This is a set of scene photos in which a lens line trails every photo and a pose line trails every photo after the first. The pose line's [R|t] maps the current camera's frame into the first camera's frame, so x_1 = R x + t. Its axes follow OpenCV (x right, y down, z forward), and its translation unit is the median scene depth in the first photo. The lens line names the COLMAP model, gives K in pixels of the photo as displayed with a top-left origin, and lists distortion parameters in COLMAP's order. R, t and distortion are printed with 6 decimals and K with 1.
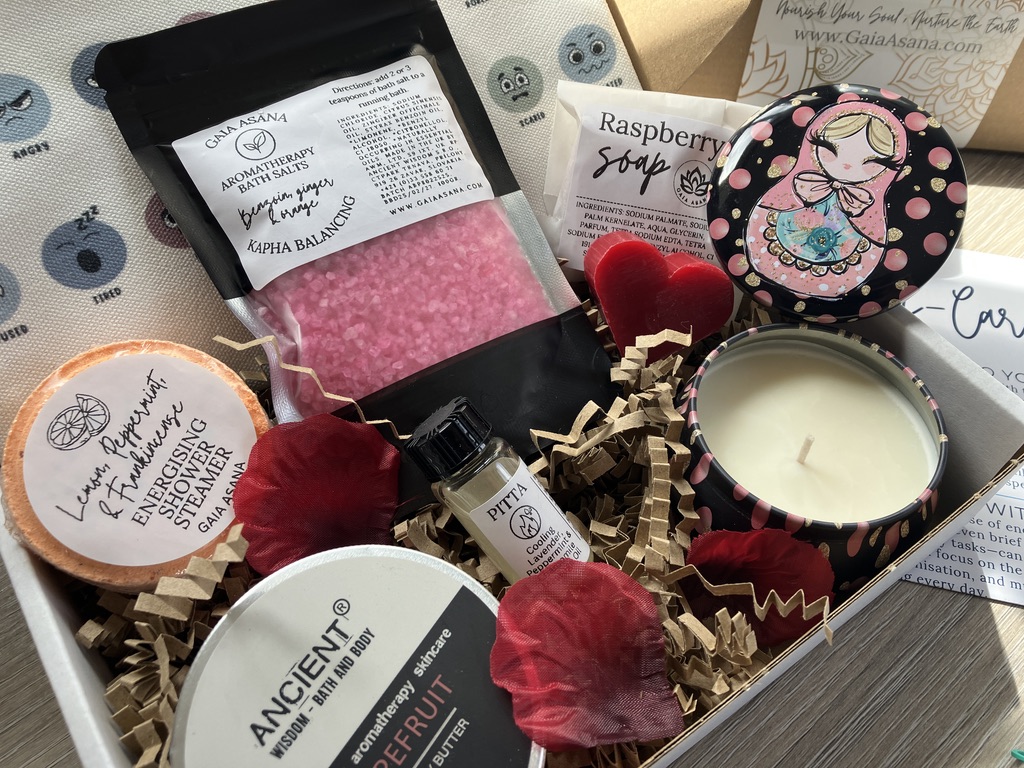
lens RADIAL K [[828.5, 0, 511.1], [0, 828.5, 420.8], [0, 0, 1]] dist [0.023945, 0.003760]
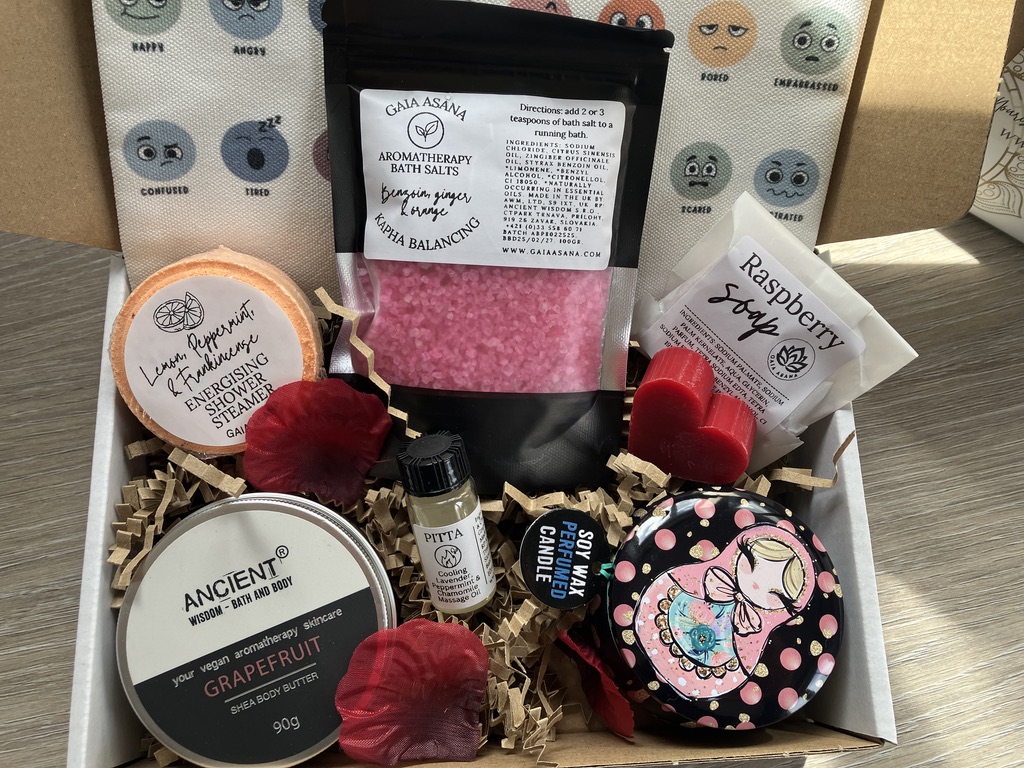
lens RADIAL K [[846.5, 0, 516.7], [0, 846.5, 384.9], [0, 0, 1]] dist [0.140661, -0.408796]
pose [[0.836705, 0.541974, -0.078669, 0.055125], [-0.486655, 0.801685, 0.347086, -0.515533], [0.251179, -0.252124, 0.934528, -0.083035]]
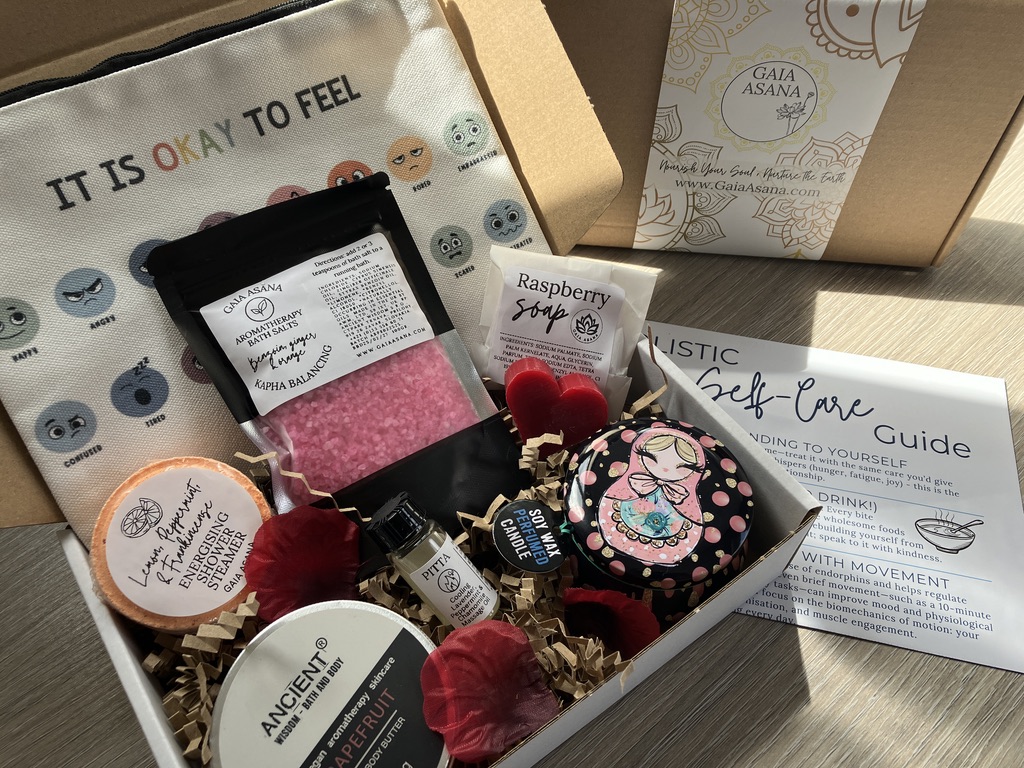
lens RADIAL K [[827.8, 0, 509.5], [0, 827.8, 419.9], [0, 0, 1]] dist [0.045485, -0.005676]
pose [[0.999954, -0.008703, 0.004122, 0.107925], [0.008706, 0.999962, -0.000534, -0.142722], [-0.004117, 0.000570, 0.999991, -0.410800]]
